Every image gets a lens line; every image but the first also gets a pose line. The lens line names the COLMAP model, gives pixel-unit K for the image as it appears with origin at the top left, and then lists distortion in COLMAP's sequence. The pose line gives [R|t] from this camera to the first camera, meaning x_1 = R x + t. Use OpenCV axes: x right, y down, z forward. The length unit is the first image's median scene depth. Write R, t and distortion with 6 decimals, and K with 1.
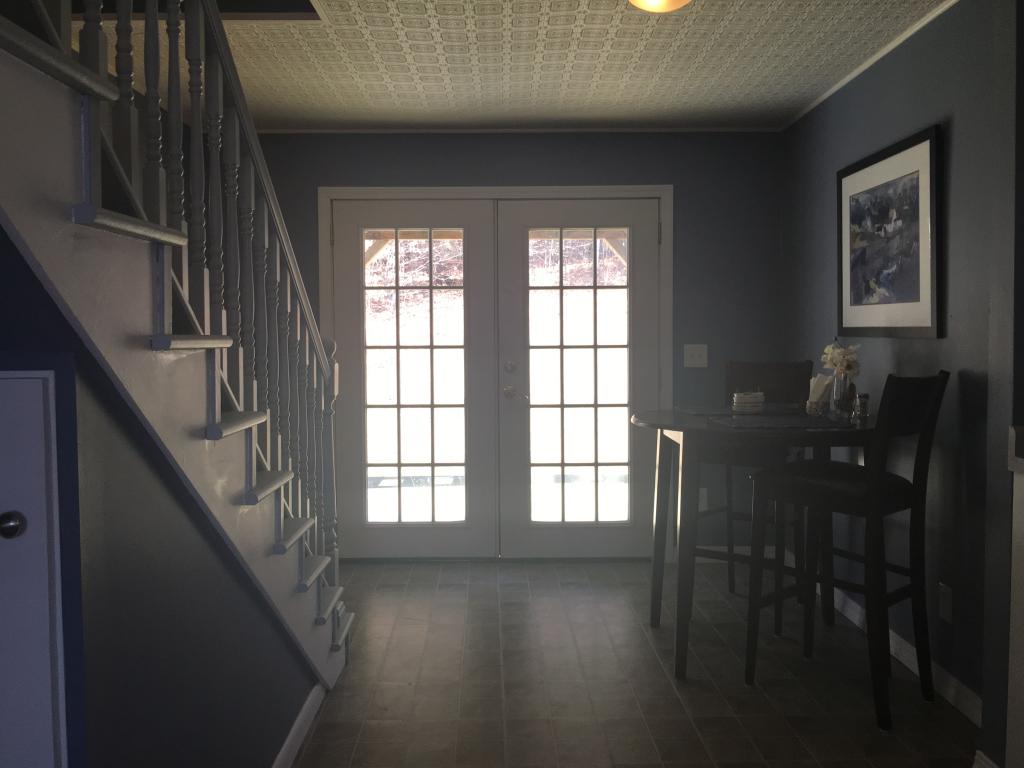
lens RADIAL K [[859.8, 0, 505.1], [0, 859.8, 369.6], [0, 0, 1]] dist [0.075426, -0.110893]
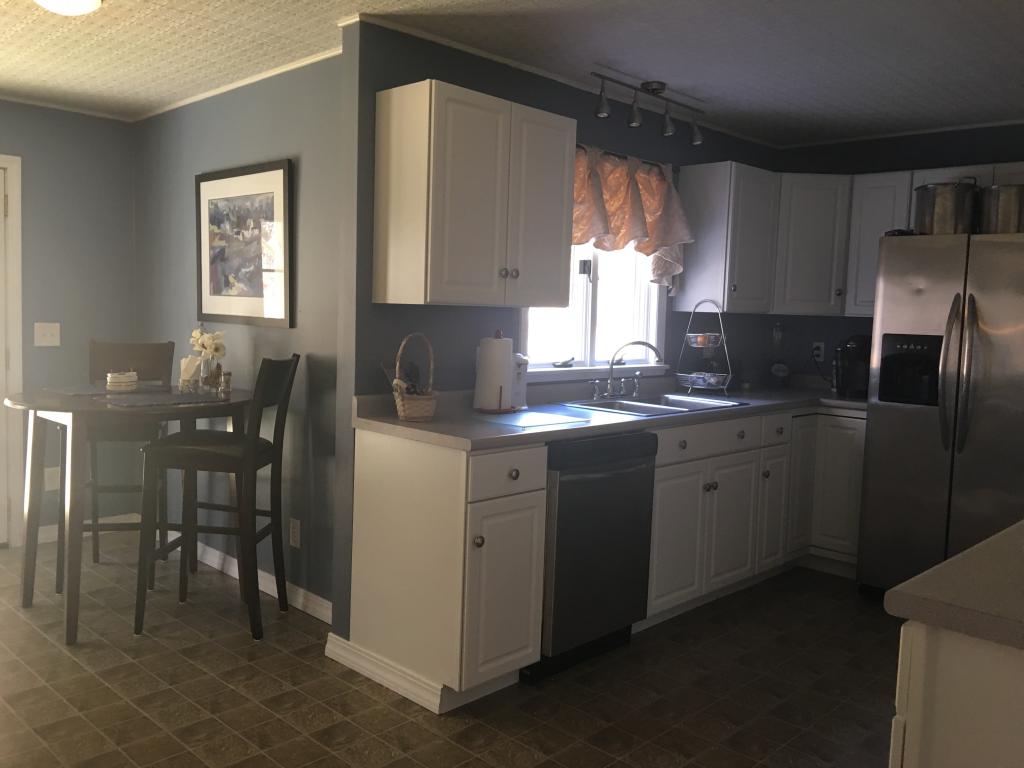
lens RADIAL K [[859.8, 0, 505.8], [0, 859.8, 372.9], [0, 0, 1]] dist [0.075426, -0.110893]
pose [[0.710707, -0.022022, 0.703143, -0.148975], [-0.006255, 0.999273, 0.037620, -0.017606], [-0.703460, -0.031135, 0.710052, -0.109052]]
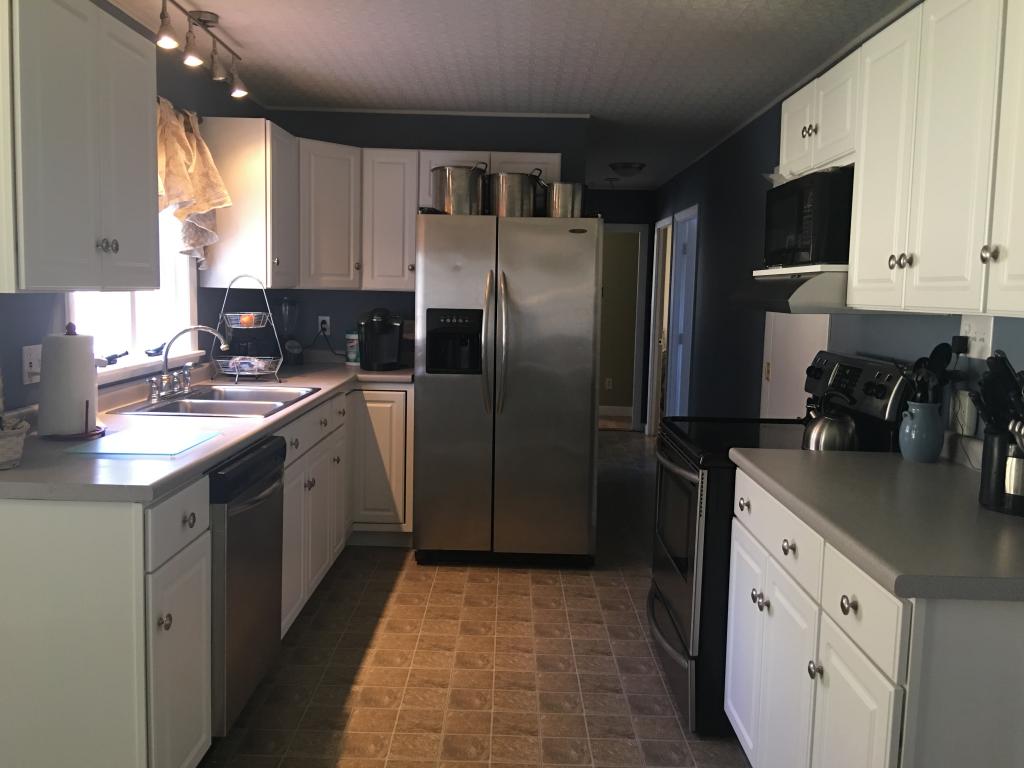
lens RADIAL K [[859.8, 0, 507.1], [0, 859.8, 377.7], [0, 0, 1]] dist [0.075426, -0.110893]
pose [[0.027777, -0.095360, 0.995055, -0.168415], [0.022385, 0.995249, 0.094753, -0.044944], [-0.999363, 0.019643, 0.029780, 0.221791]]
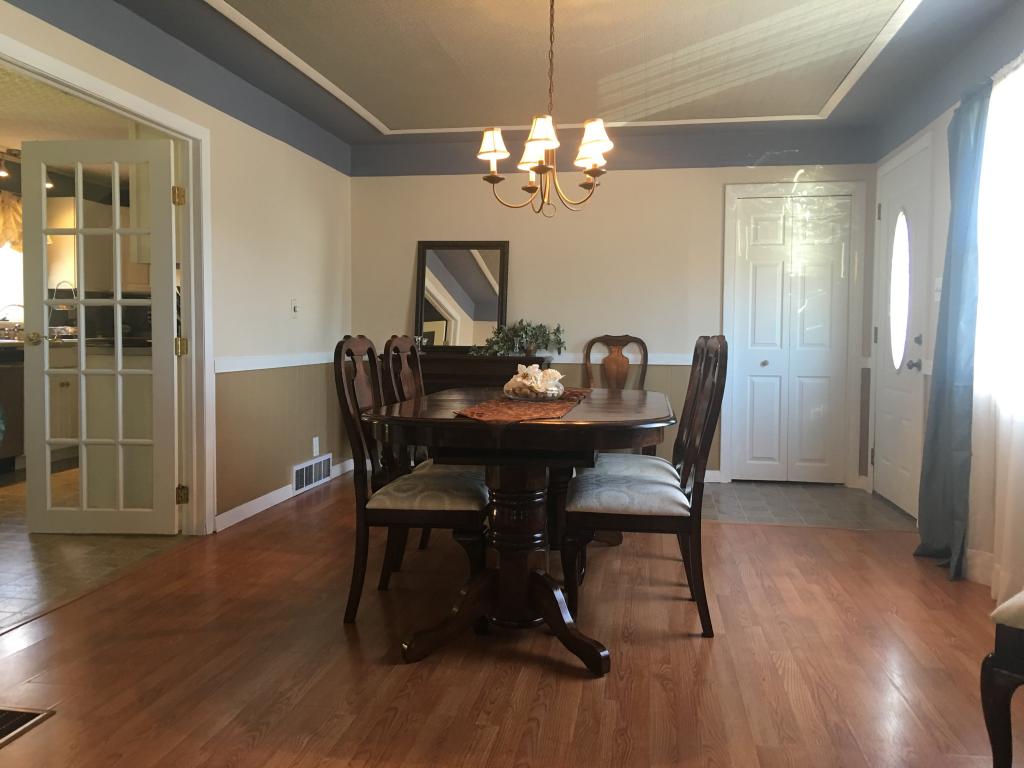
lens RADIAL K [[859.8, 0, 511.6], [0, 859.8, 379.6], [0, 0, 1]] dist [0.075426, -0.110893]
pose [[0.174235, -0.037852, 0.983976, -0.927615], [0.025533, 0.999099, 0.033912, 0.115204], [-0.984373, 0.019216, 0.175045, -0.836182]]
